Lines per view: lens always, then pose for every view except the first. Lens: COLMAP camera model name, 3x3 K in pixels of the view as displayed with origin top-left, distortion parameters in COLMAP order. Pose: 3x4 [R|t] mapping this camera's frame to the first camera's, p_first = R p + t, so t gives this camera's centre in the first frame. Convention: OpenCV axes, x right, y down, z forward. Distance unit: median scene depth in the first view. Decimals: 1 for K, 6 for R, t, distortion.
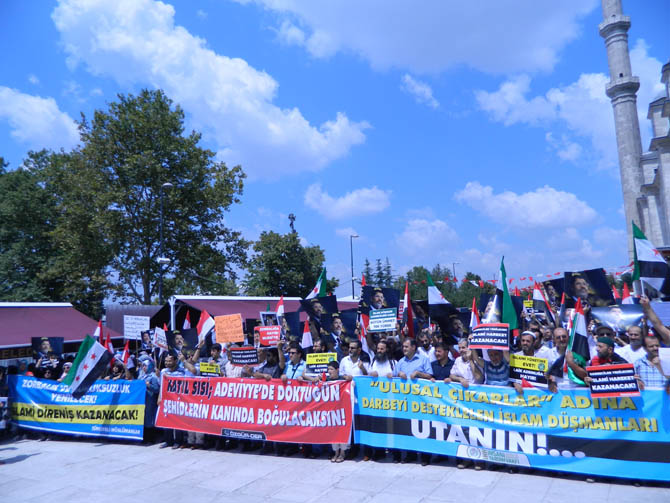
lens RADIAL K [[488.3, 0, 335.0], [0, 488.3, 251.5], [0, 0, 1]] dist [0.080676, -0.003302]
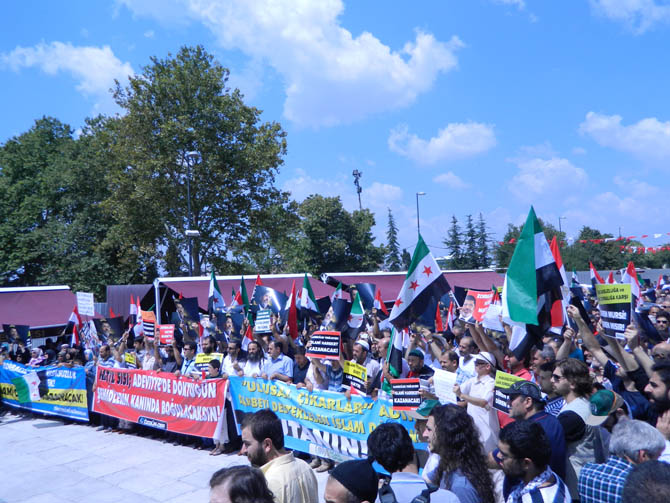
lens RADIAL K [[547.0, 0, 310.3], [0, 547.0, 251.9], [0, 0, 1]] dist [0.192664, 0.001654]
pose [[0.975173, -0.013241, -0.221049, 0.361382], [0.031854, 0.996217, 0.080853, -0.074623], [0.219143, -0.085887, 0.971905, -0.067910]]
